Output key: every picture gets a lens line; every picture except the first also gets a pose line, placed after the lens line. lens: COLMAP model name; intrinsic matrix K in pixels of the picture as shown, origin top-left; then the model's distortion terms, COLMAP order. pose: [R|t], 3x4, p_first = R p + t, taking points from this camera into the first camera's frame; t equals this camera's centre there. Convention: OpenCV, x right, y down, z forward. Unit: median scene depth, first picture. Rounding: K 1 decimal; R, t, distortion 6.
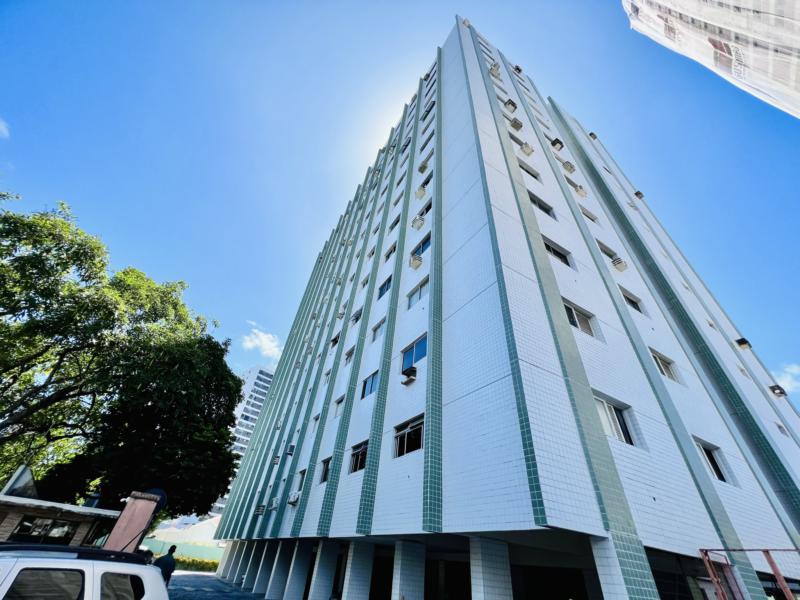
lens RADIAL K [[318.8, 0, 400.0], [0, 318.8, 300.0], [0, 0, 1]] dist [-0.001297, -0.000061]
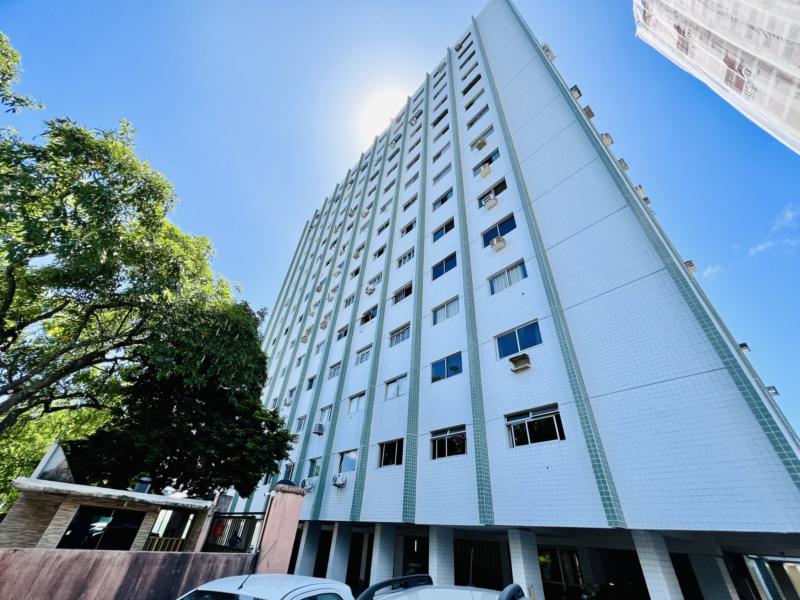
lens RADIAL K [[318.8, 0, 400.0], [0, 318.8, 300.0], [0, 0, 1]] dist [-0.001297, -0.000061]
pose [[0.988237, 0.080247, 0.130183, -0.356278], [-0.088166, 0.994516, 0.056248, 0.019559], [-0.124955, -0.067064, 0.989893, 0.080753]]
